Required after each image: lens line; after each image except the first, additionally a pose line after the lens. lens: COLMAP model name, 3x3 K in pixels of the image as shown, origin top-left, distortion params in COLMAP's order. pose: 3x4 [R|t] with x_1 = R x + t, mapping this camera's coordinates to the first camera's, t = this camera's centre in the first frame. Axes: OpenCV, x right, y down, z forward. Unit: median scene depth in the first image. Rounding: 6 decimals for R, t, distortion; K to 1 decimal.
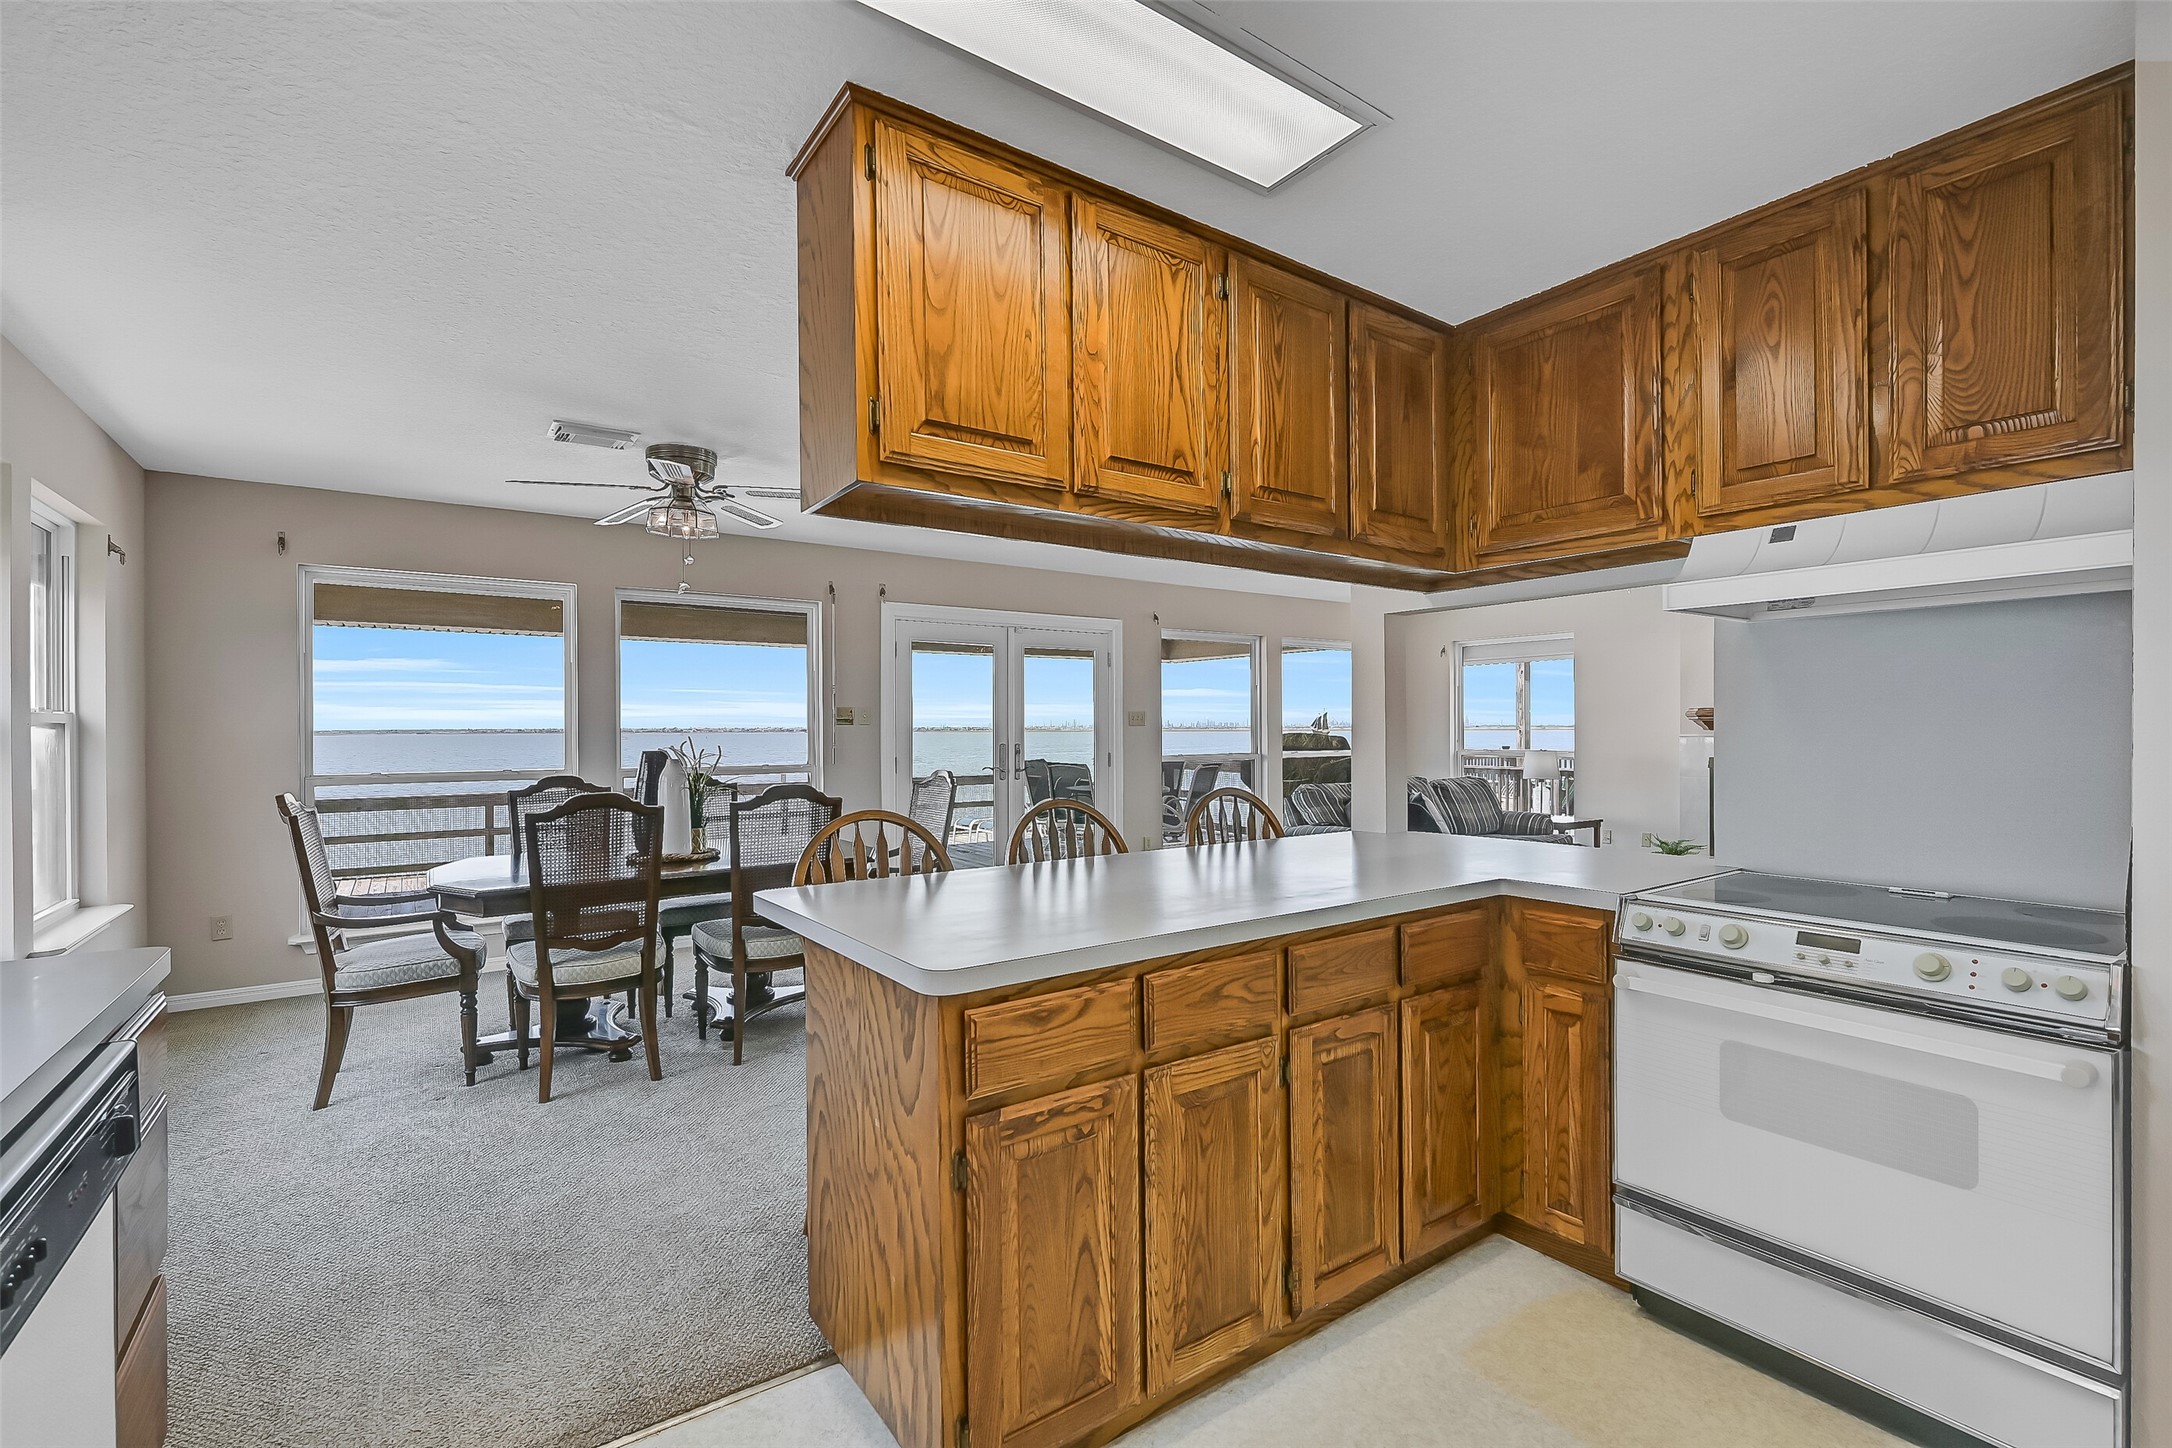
lens RADIAL K [[939.4, 0, 1090.8], [0, 939.4, 727.3], [0, 0, 1]] dist [-0.003223, -0.000171]
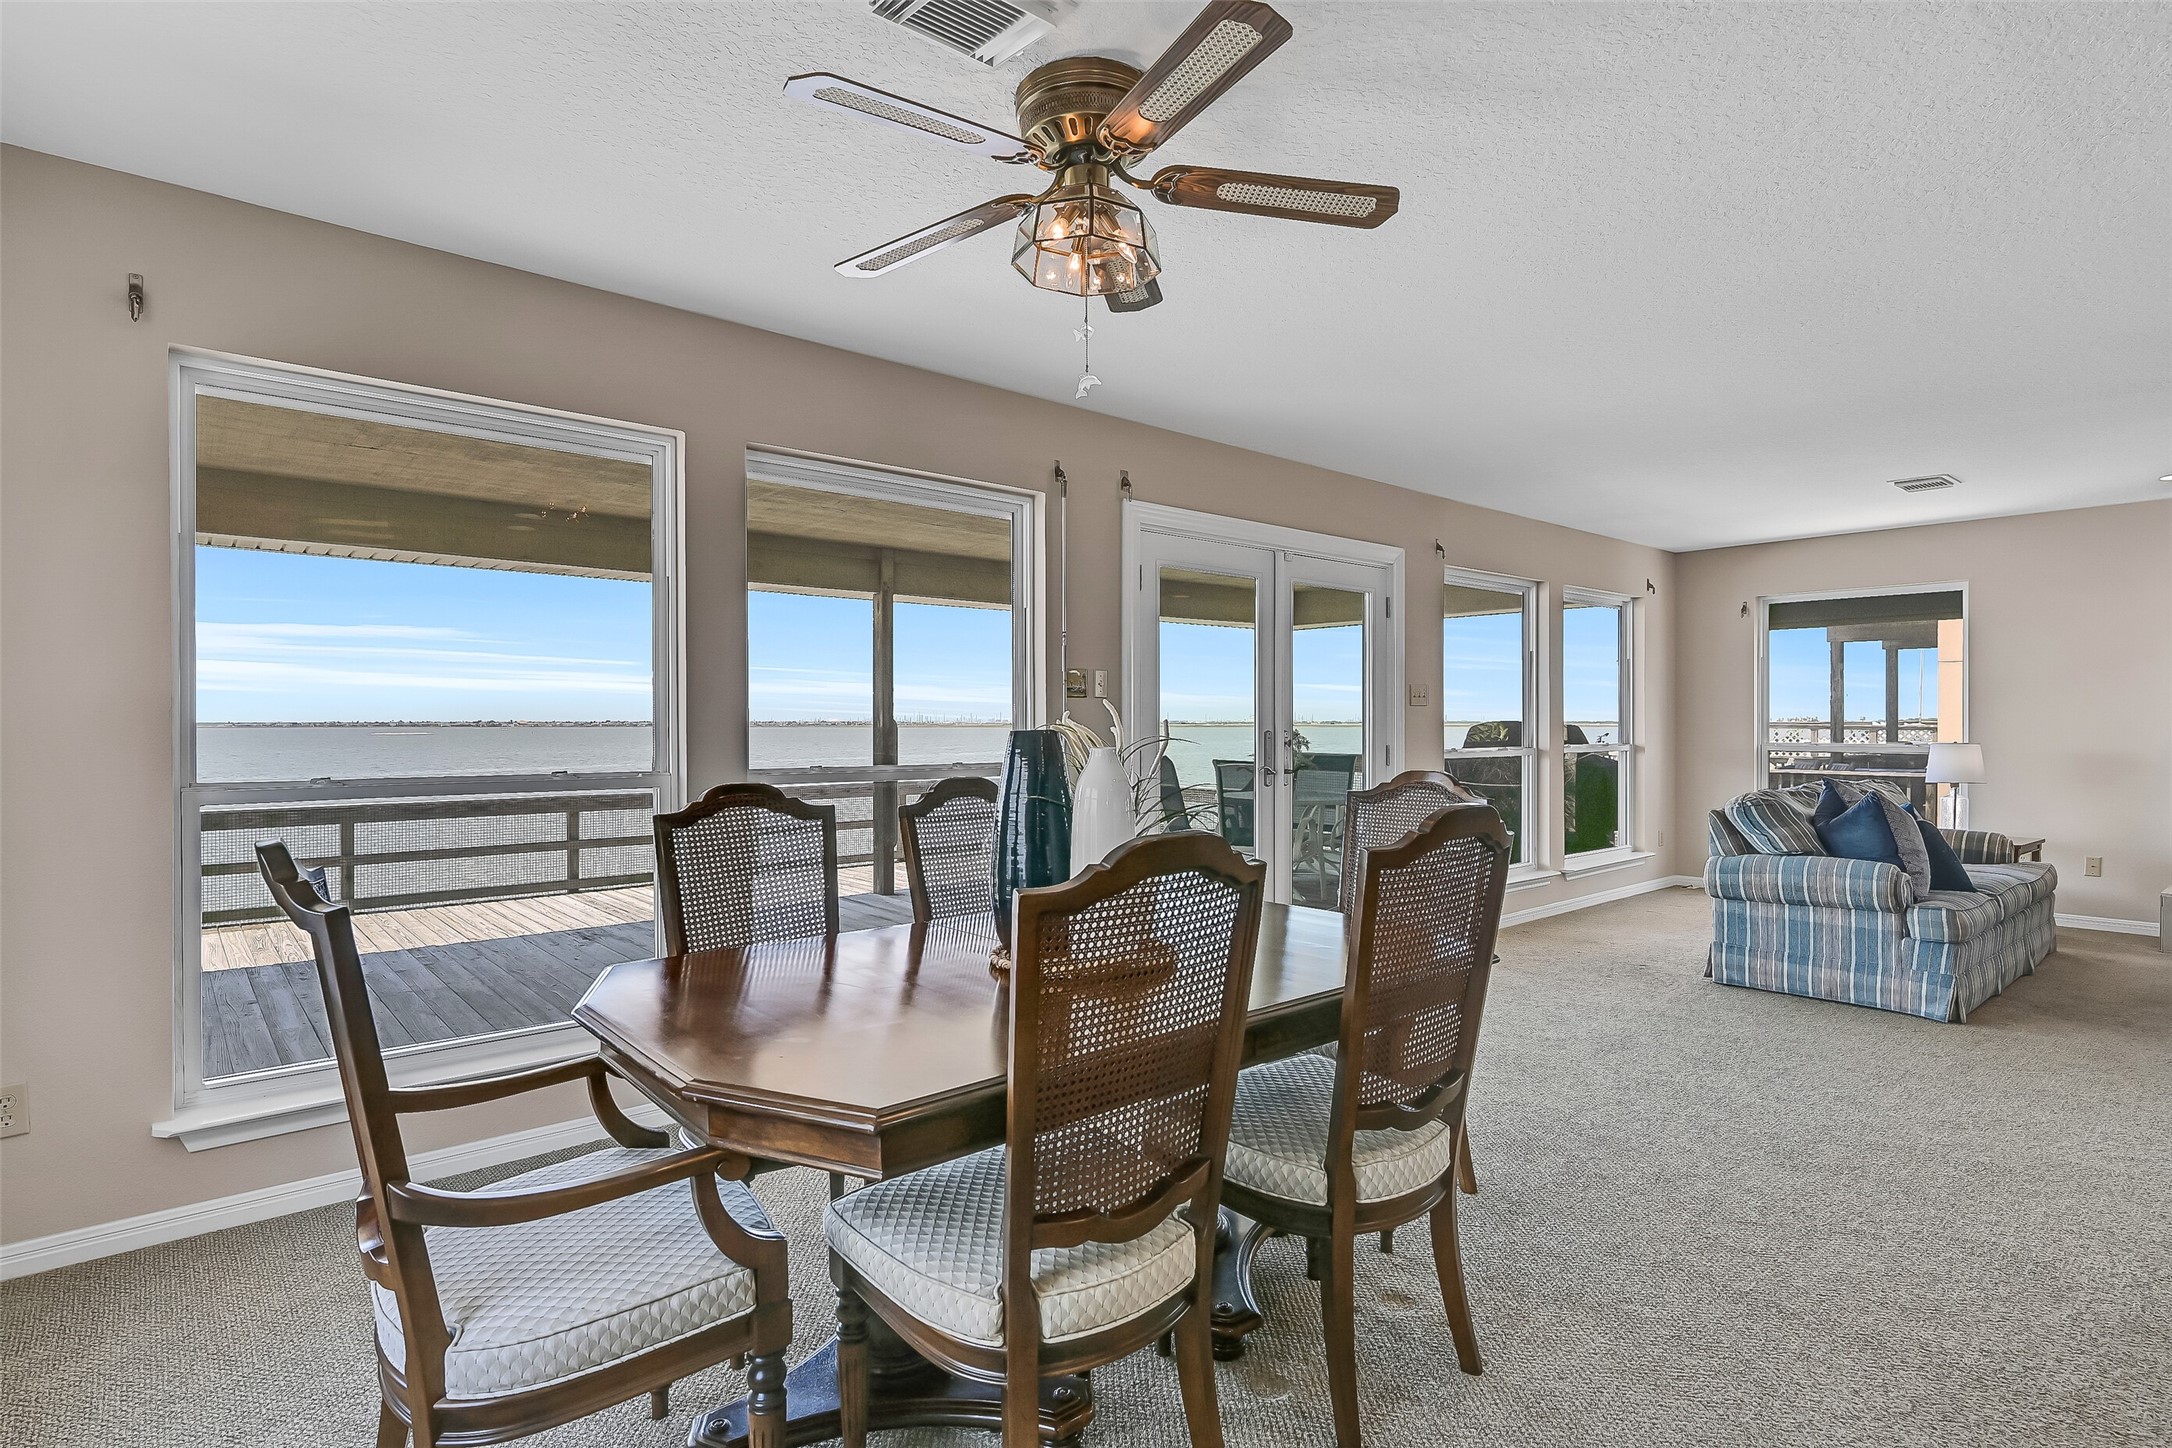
lens RADIAL K [[1088.8, 0, 1094.9], [0, 1088.8, 729.6], [0, 0, 1]] dist [-0.001993, -0.000055]
pose [[0.996601, 0.000396, 0.082379, -0.300422], [-0.000718, 0.999992, 0.003874, 0.014685], [-0.082377, -0.003920, 0.996594, 0.289751]]
